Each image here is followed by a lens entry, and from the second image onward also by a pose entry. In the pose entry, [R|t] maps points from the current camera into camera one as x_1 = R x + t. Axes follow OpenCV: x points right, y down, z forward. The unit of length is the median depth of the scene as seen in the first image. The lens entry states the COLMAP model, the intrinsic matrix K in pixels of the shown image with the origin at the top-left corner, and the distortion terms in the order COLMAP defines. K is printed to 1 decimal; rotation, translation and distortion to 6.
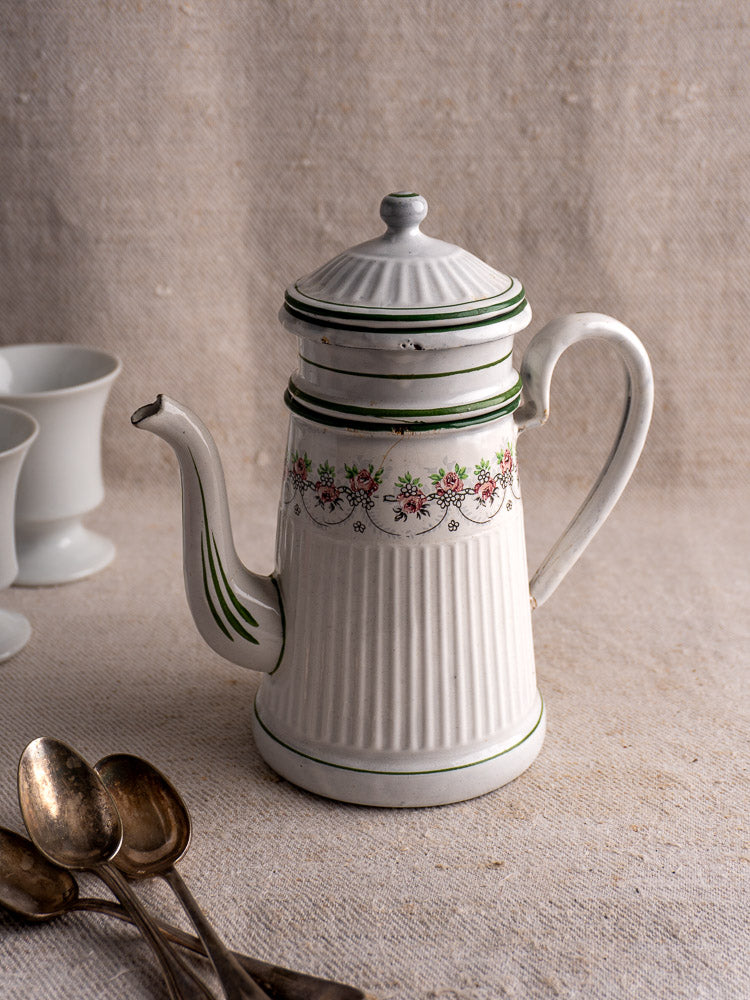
lens RADIAL K [[1556.4, 0, 381.0], [0, 1556.4, 445.7], [0, 0, 1]] dist [0.013214, 0.082270]
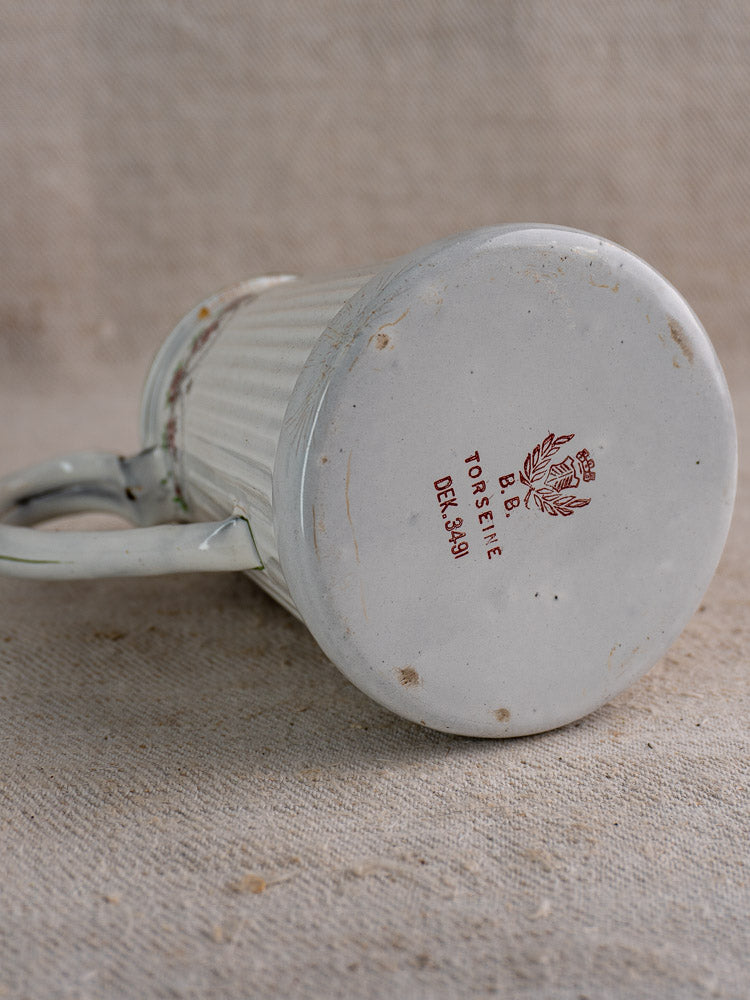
lens RADIAL K [[1565.4, 0, 375.0], [0, 1565.4, 500.0], [0, 0, 1]] dist [0.010129, 0.170593]
pose [[0.997021, -0.009326, 0.076568, -0.003324], [0.012623, 0.999009, -0.042686, 0.159093], [-0.076094, 0.043526, 0.996150, 0.255170]]
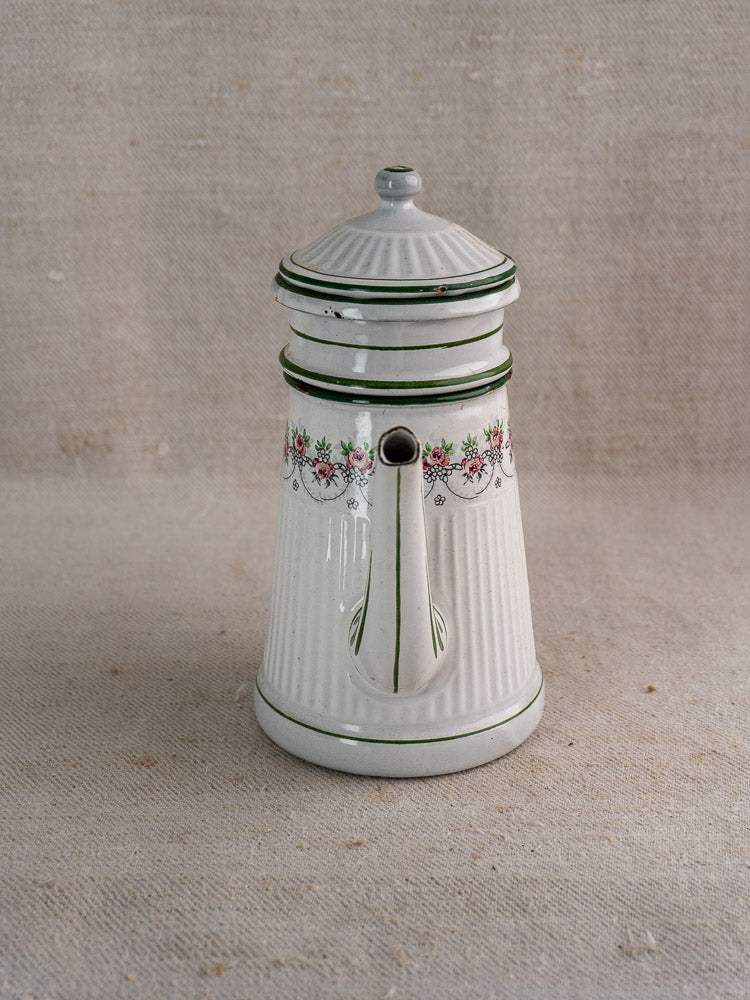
lens RADIAL K [[1687.8, 0, 375.0], [0, 1687.8, 475.4], [0, 0, 1]] dist [0.009362, 0.136789]
pose [[0.999989, -0.004455, 0.001126, 0.067223], [0.004437, 0.999857, 0.016318, 0.010637], [-0.001198, -0.016313, 0.999866, -0.065410]]
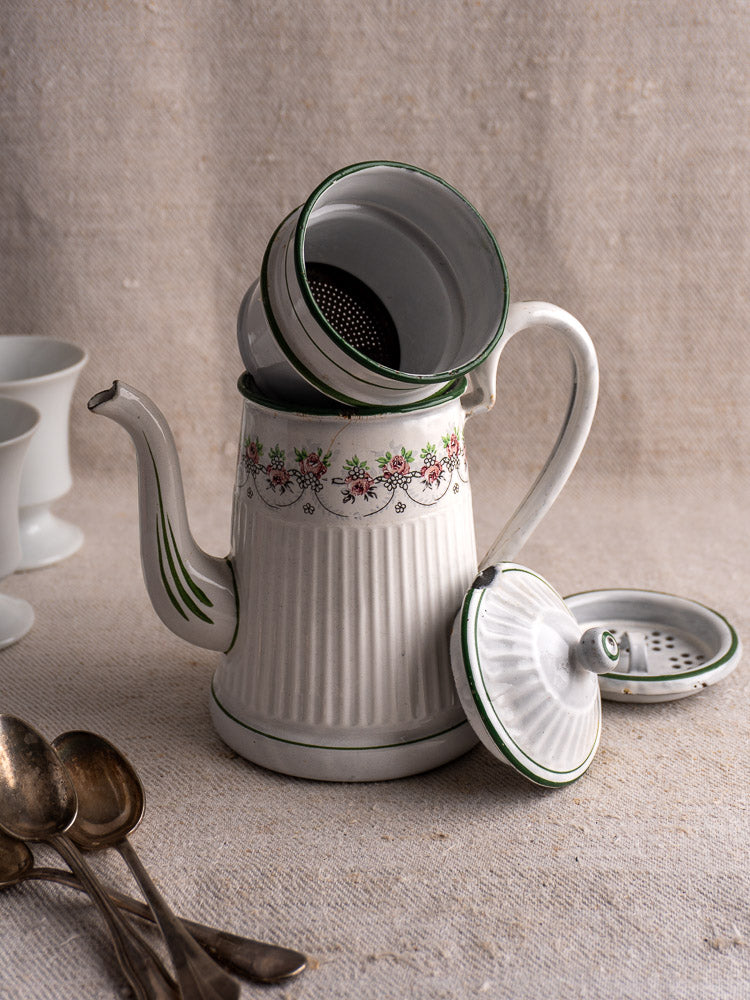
lens RADIAL K [[1556.4, 0, 381.0], [0, 1556.4, 445.7], [0, 0, 1]] dist [0.013214, 0.082270]
pose [[0.999998, -0.001058, 0.001637, 0.026145], [0.001059, 0.999999, -0.000382, 0.008689], [-0.001636, 0.000384, 0.999999, -0.024016]]
